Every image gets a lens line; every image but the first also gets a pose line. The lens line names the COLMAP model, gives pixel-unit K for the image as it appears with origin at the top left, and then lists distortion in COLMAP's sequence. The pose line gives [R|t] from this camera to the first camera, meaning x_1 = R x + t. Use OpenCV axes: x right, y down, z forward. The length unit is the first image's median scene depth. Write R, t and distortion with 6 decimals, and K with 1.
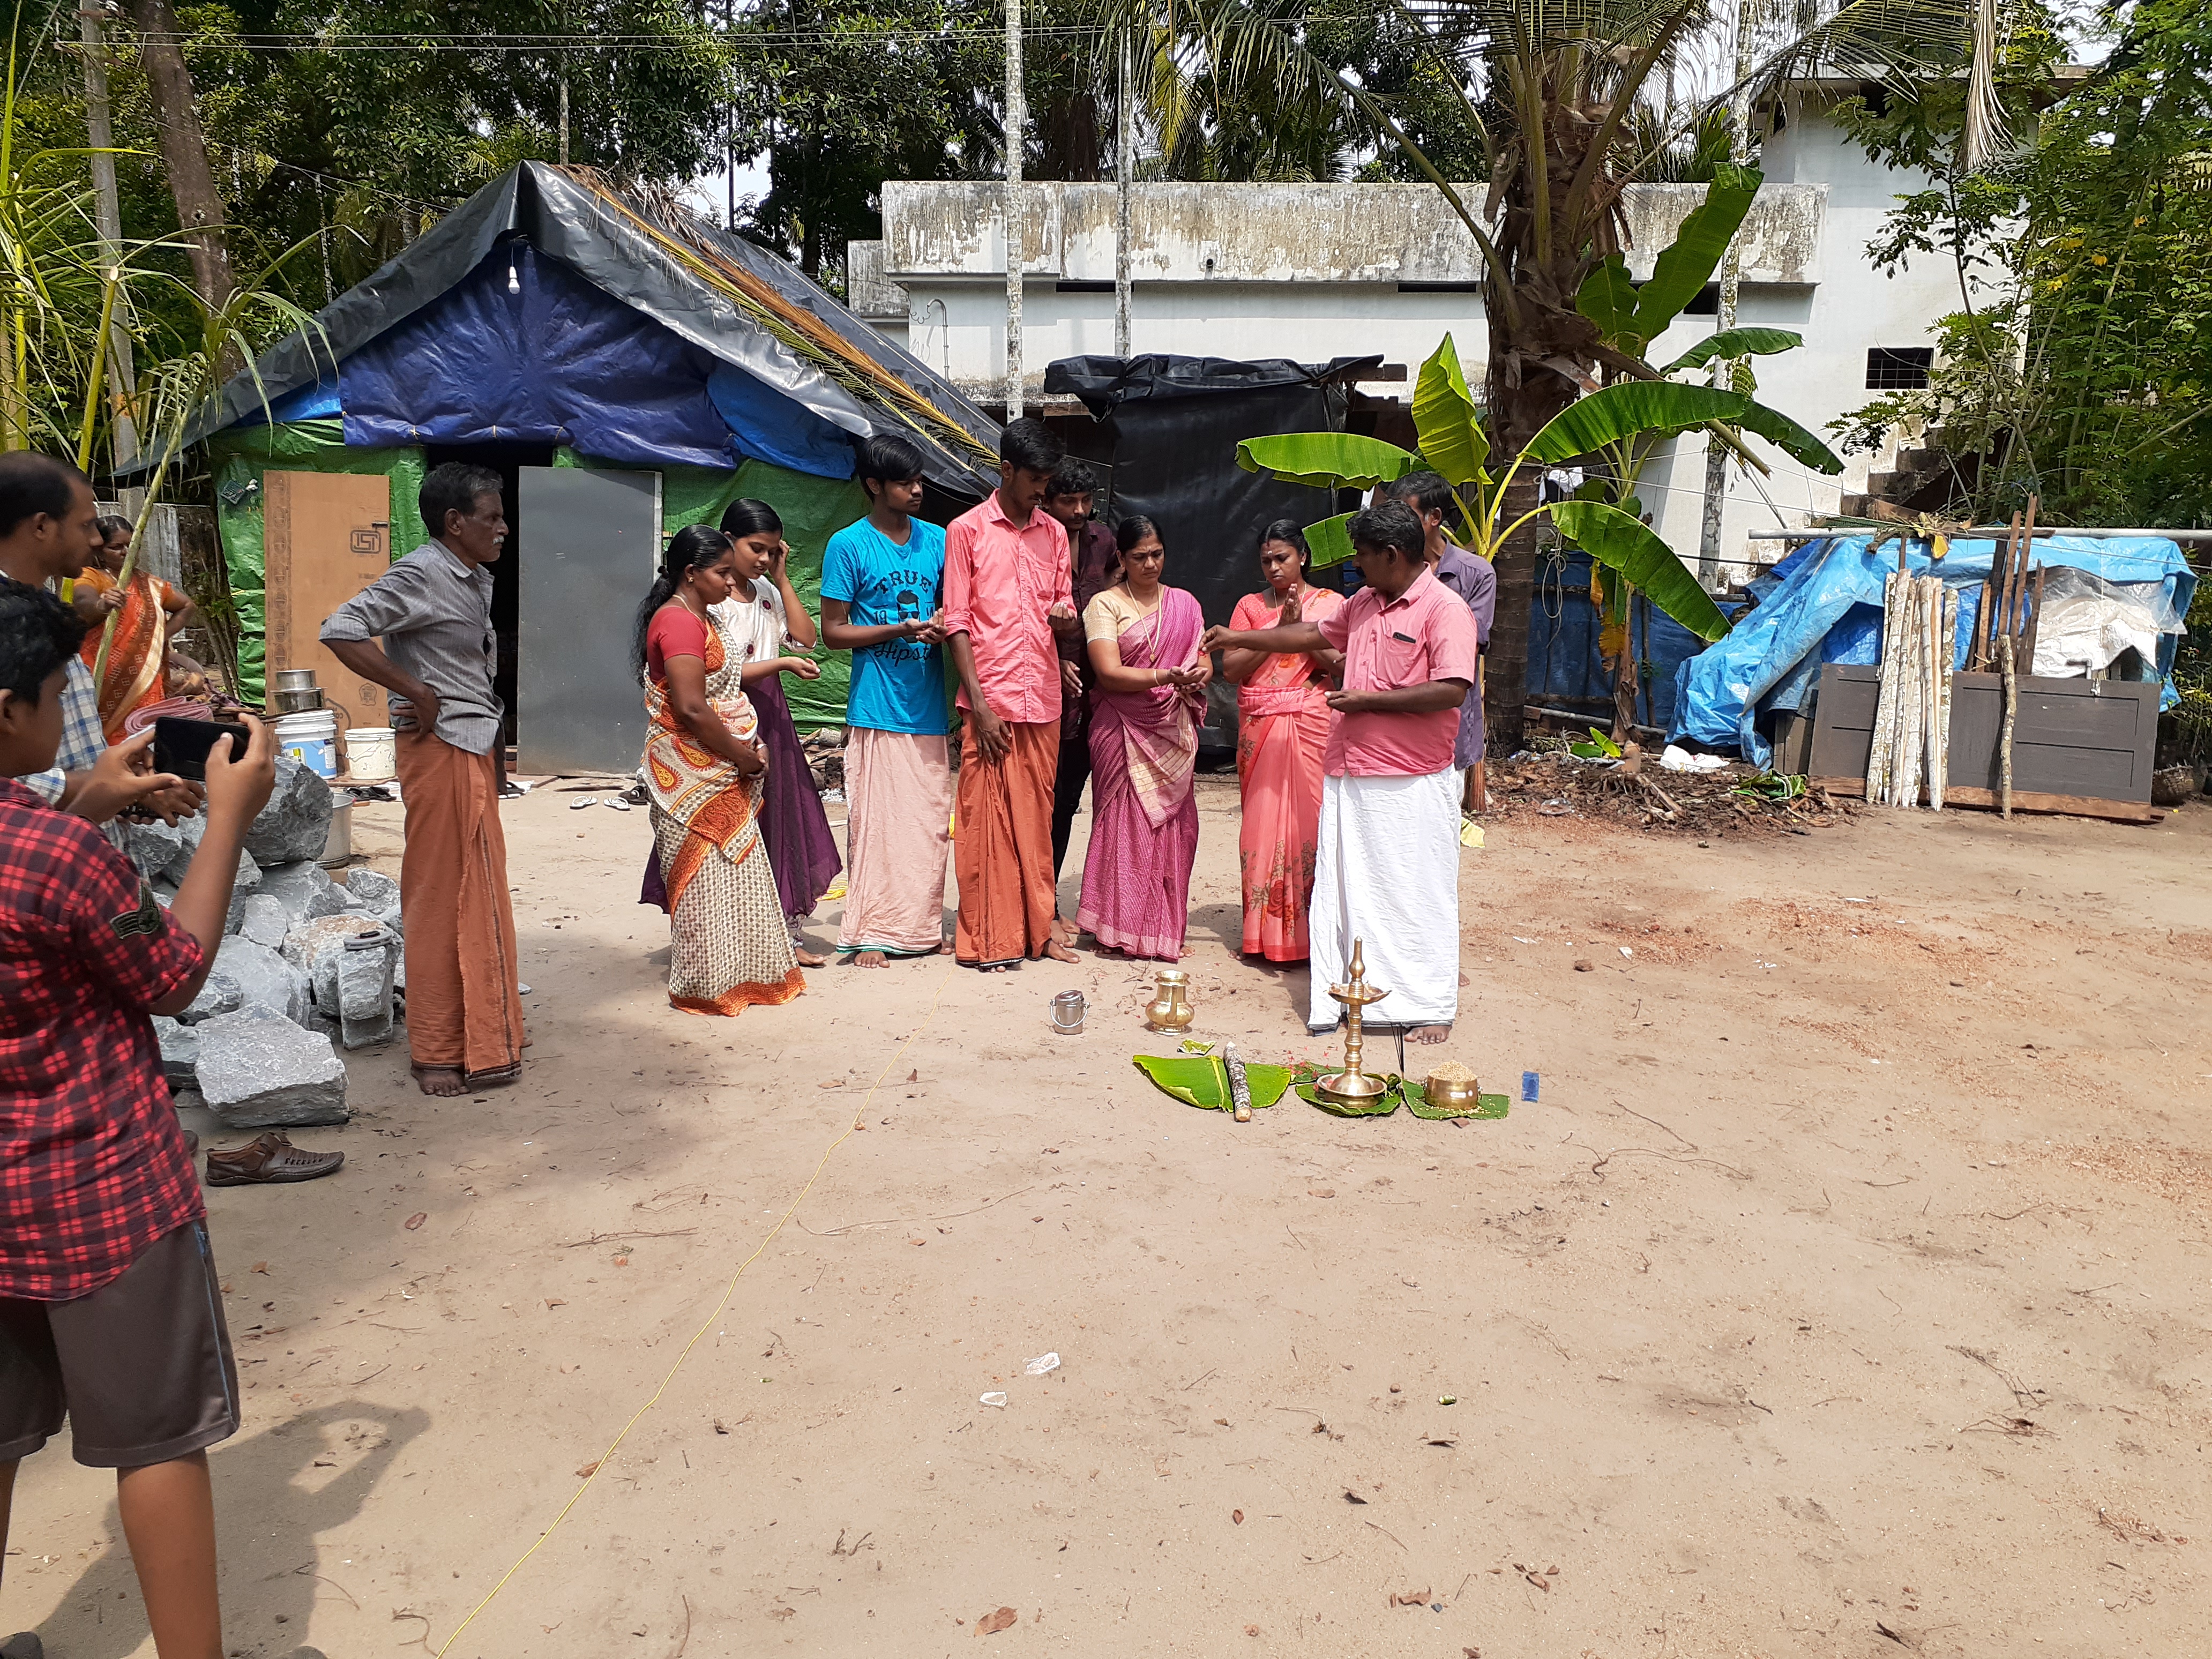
lens RADIAL K [[1786.2, 0, 1097.5], [0, 1786.2, 839.7], [0, 0, 1]] dist [0.135091, -0.362110]
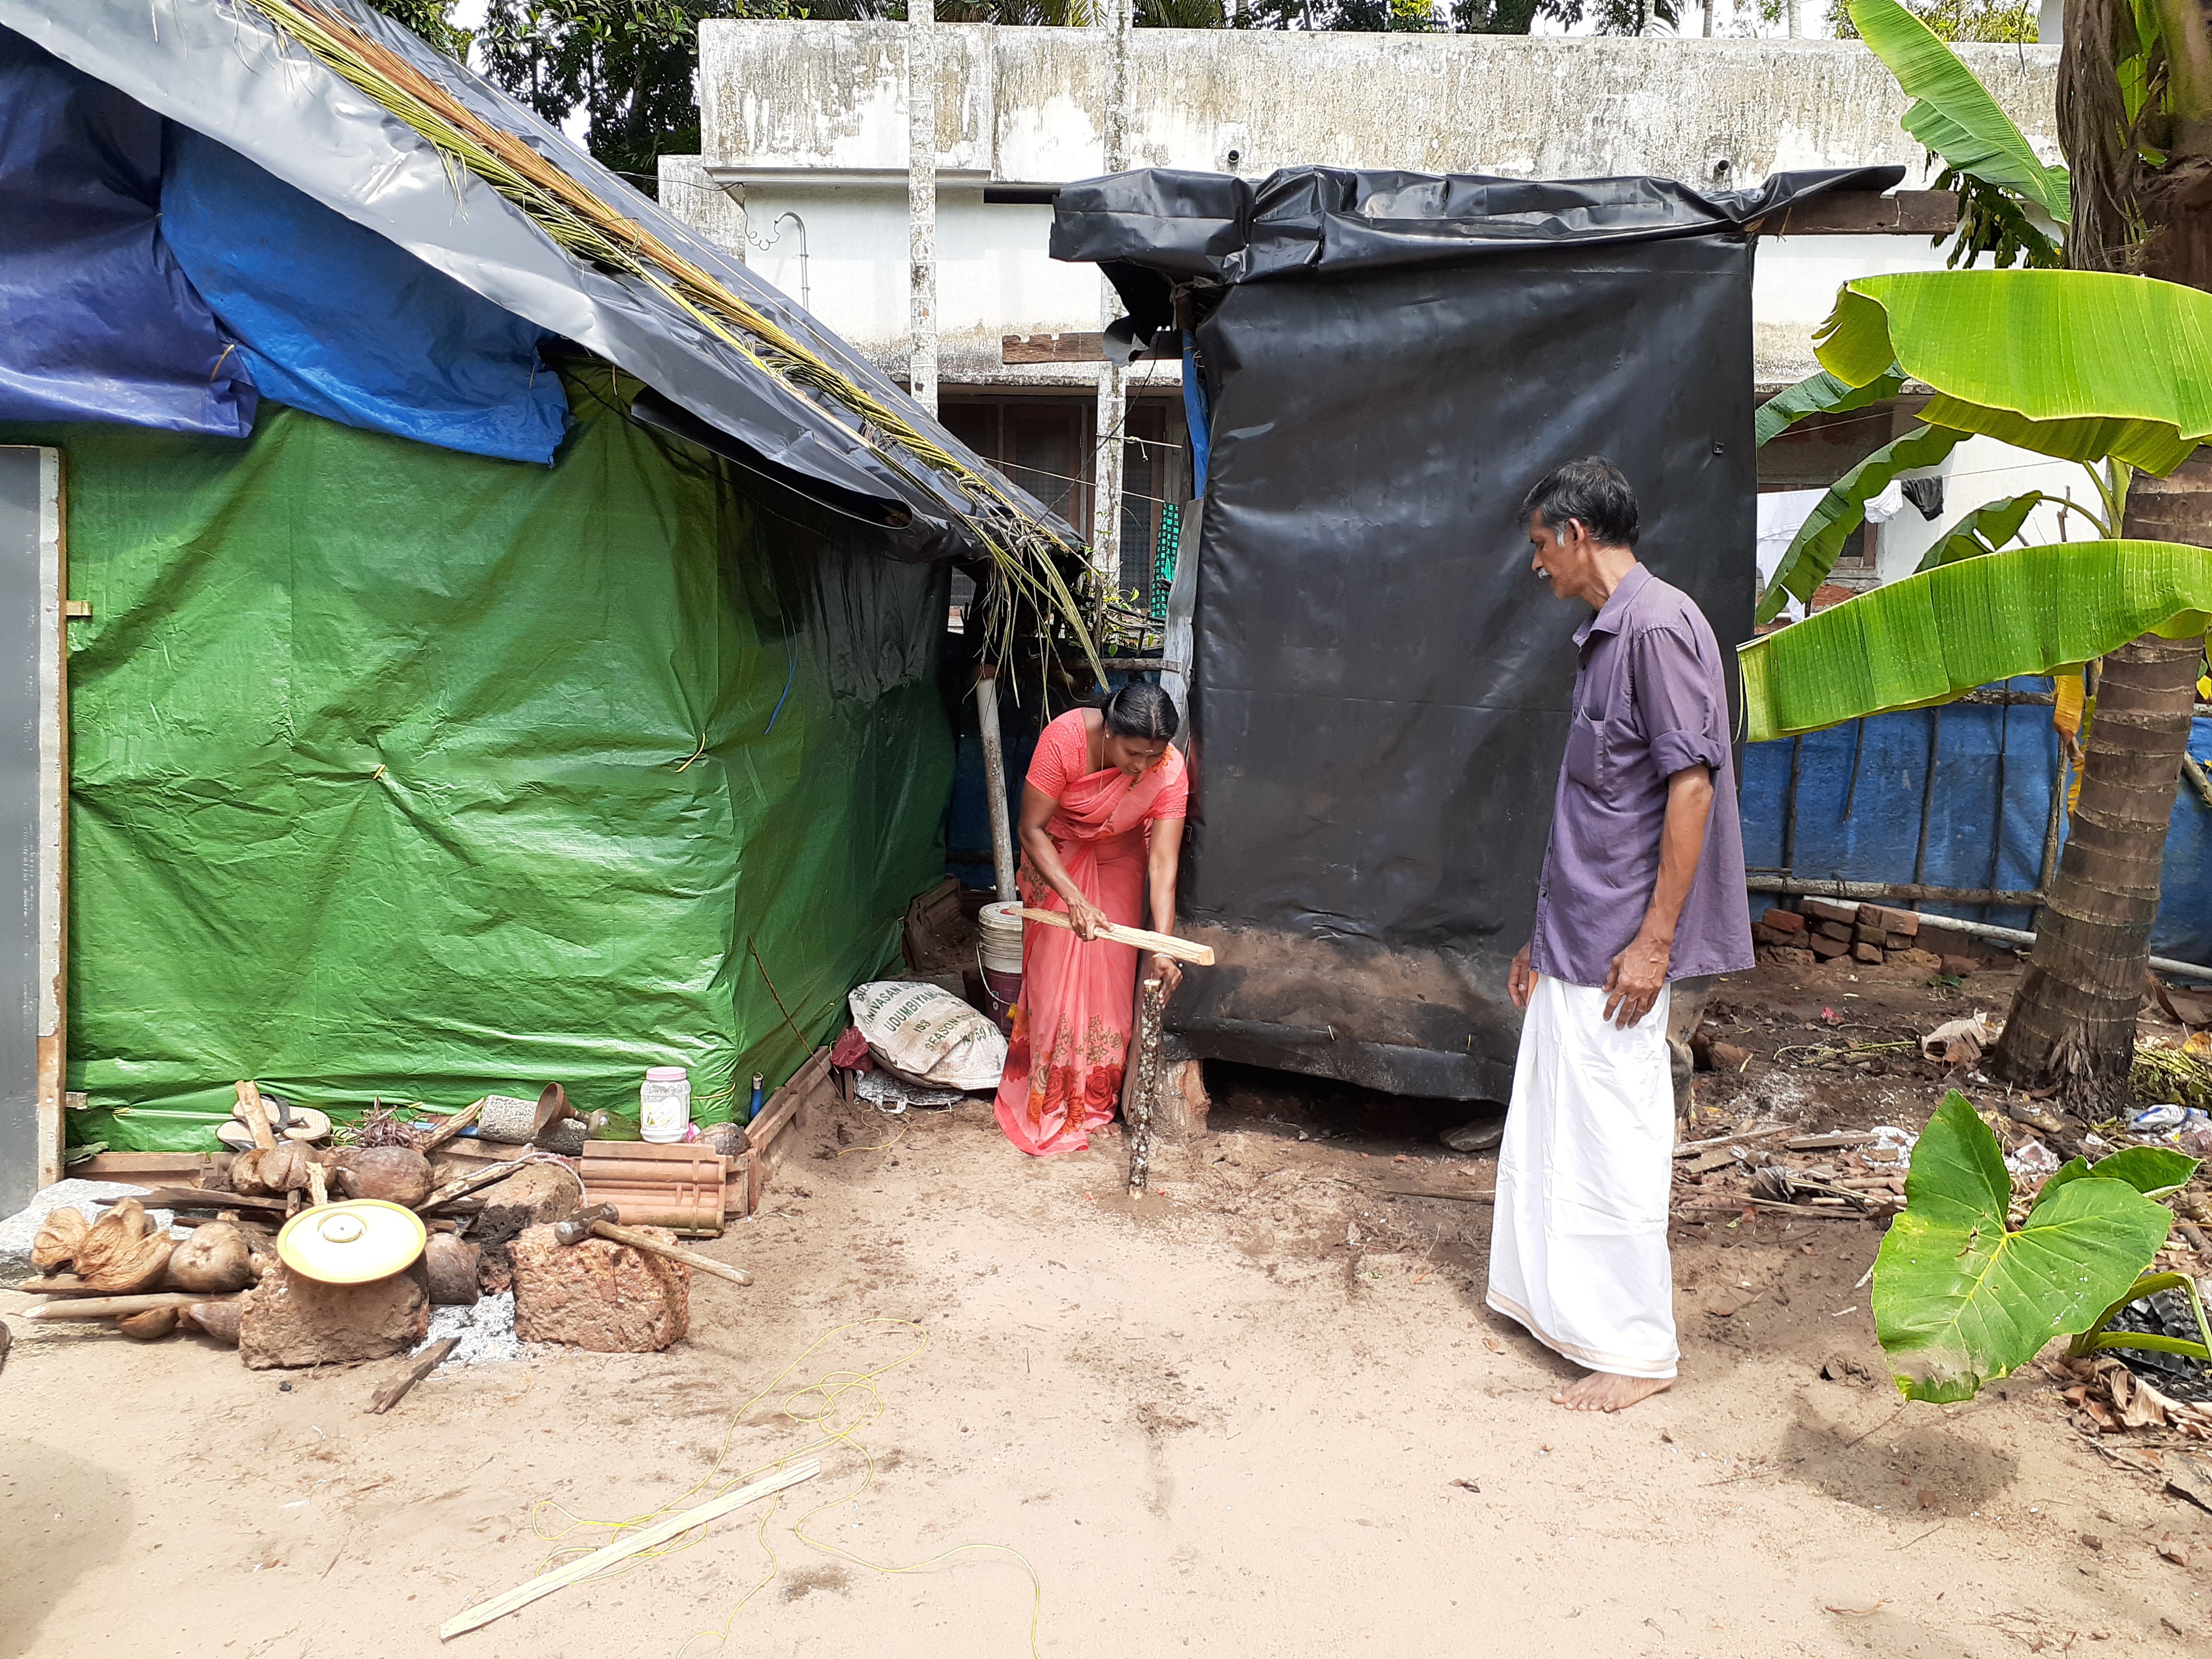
lens RADIAL K [[1712.6, 0, 1060.4], [0, 1712.6, 791.6], [0, 0, 1]] dist [0.039446, -0.109076]
pose [[0.997932, -0.007881, 0.063797, -0.054115], [0.010714, 0.998966, -0.044192, -0.113194], [-0.063383, 0.044784, 0.996984, 0.630196]]
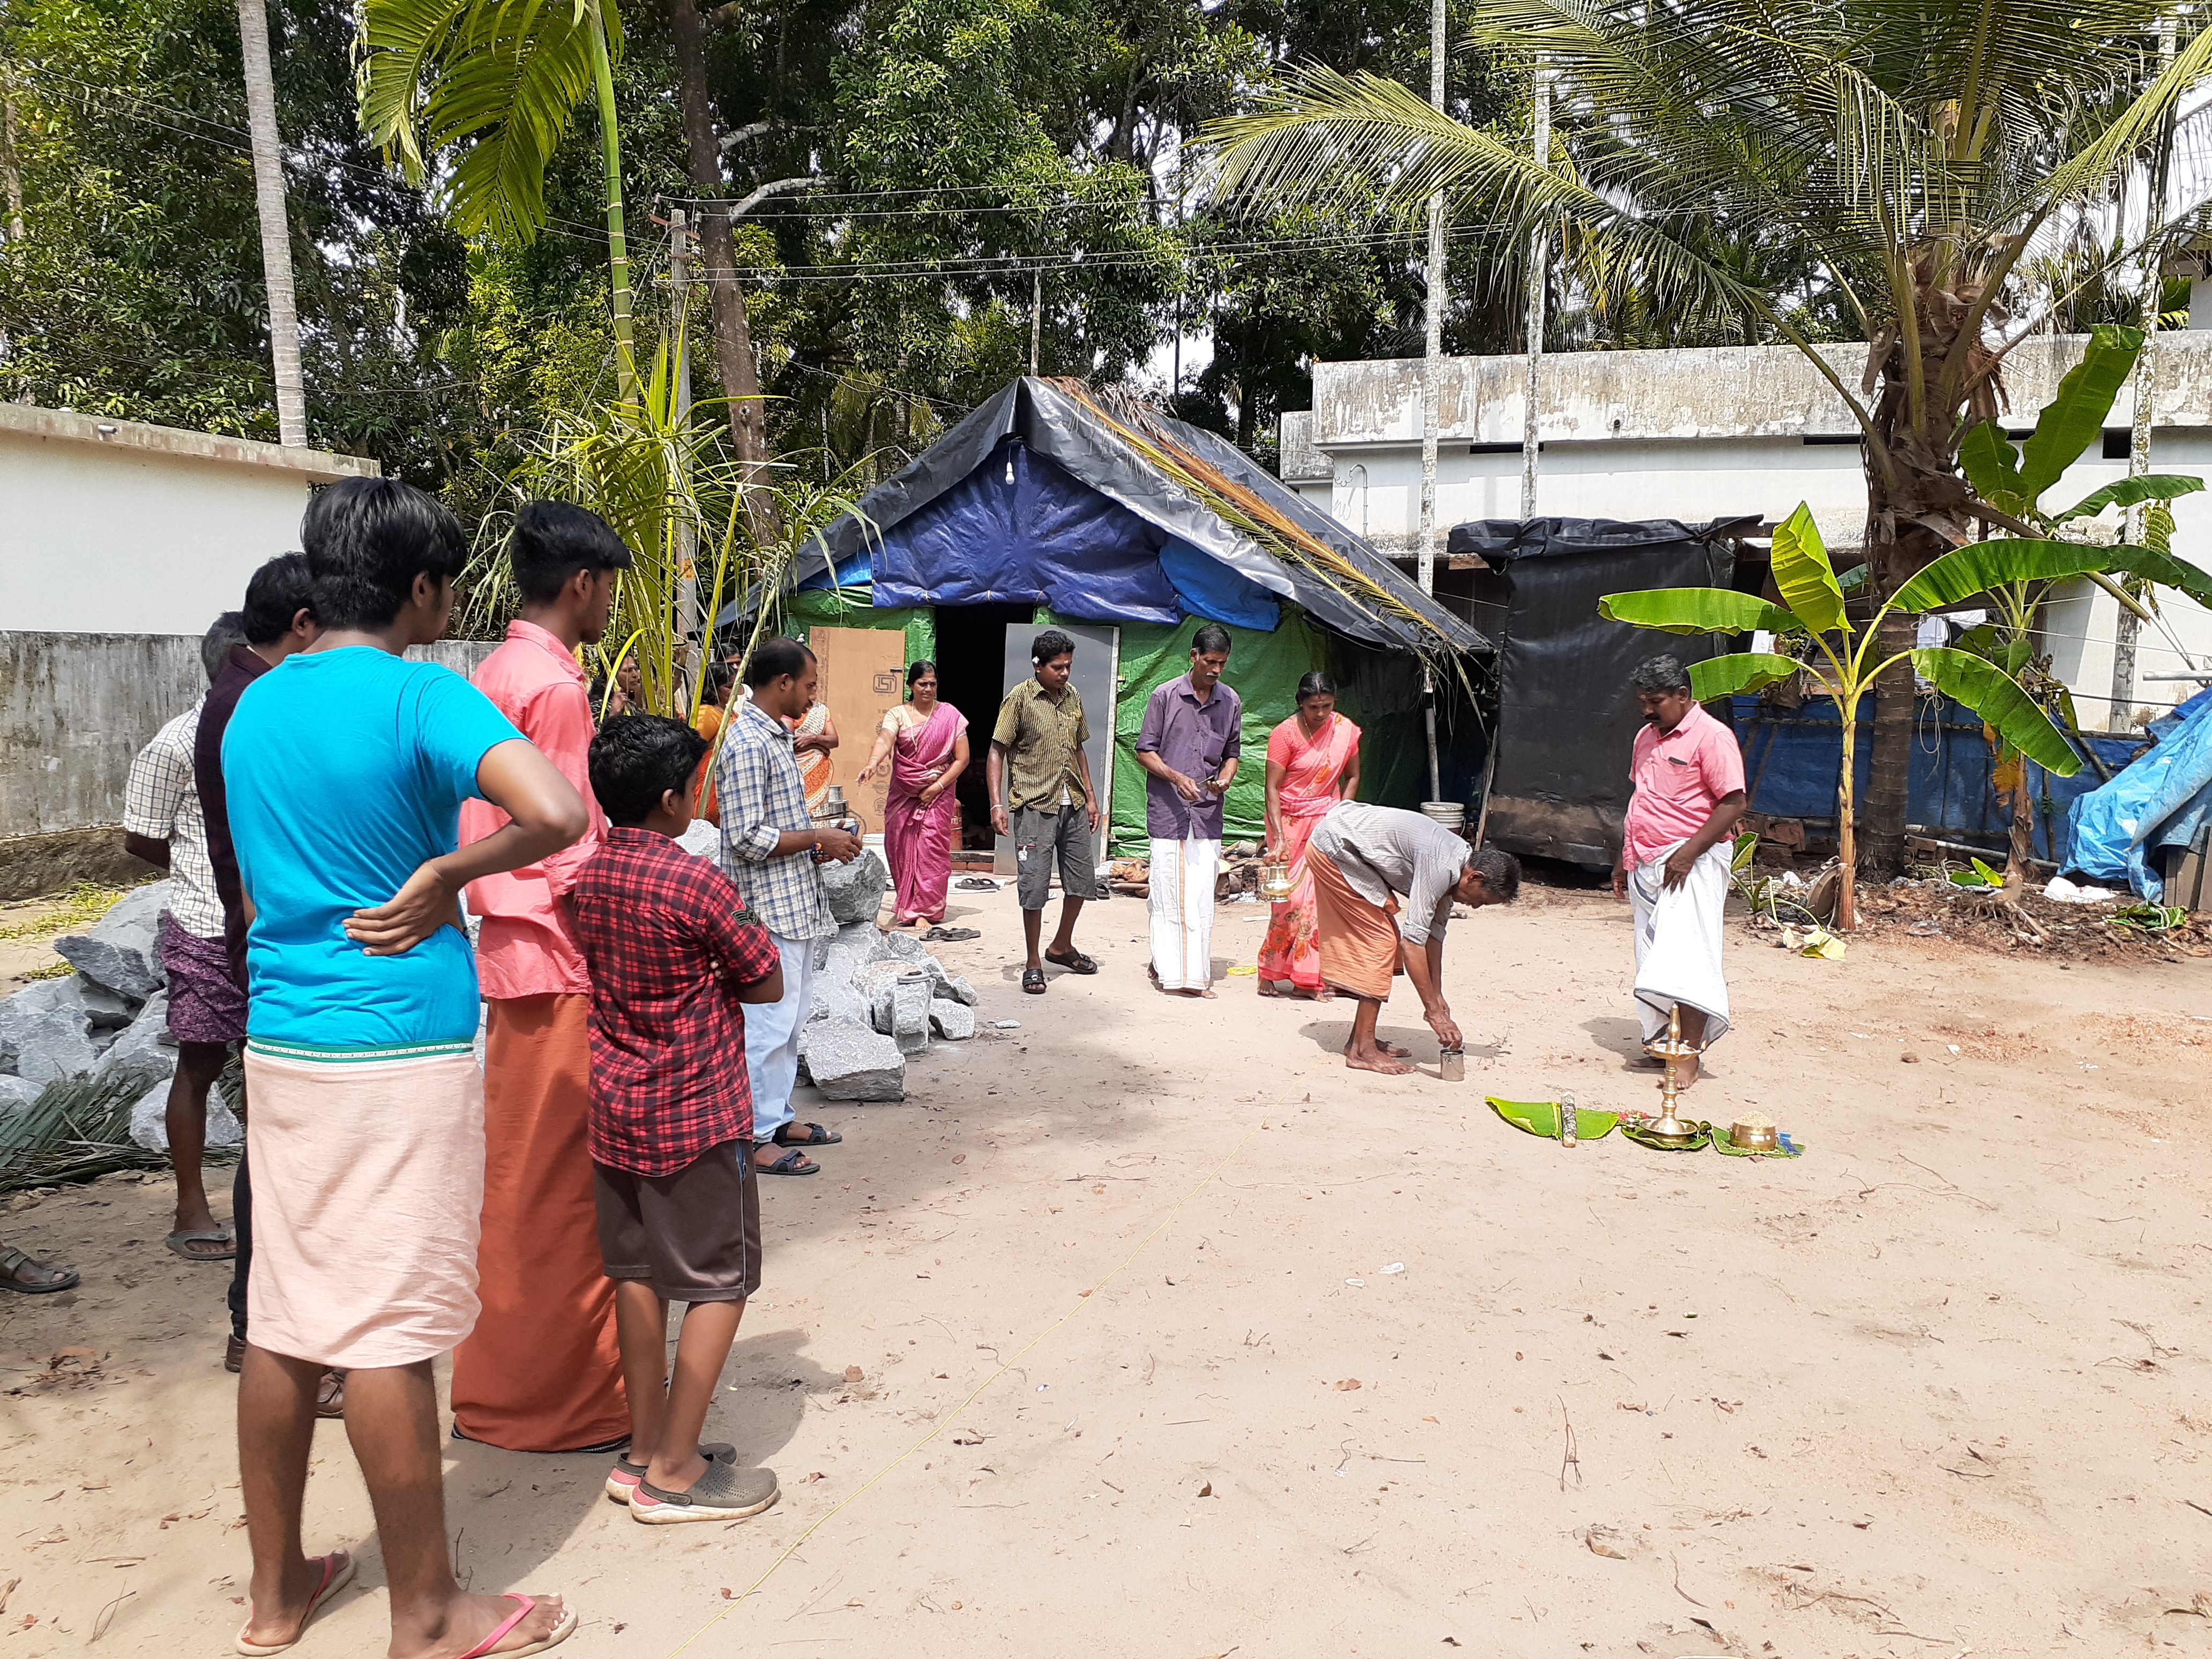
lens RADIAL K [[1781.4, 0, 1084.4], [0, 1781.4, 871.3], [0, 0, 1]] dist [0.132013, -0.238225]
pose [[0.971742, 0.026624, -0.234541, 0.019952], [-0.039531, 0.997941, -0.050499, 0.020531], [0.232713, 0.058344, 0.970794, -0.153835]]
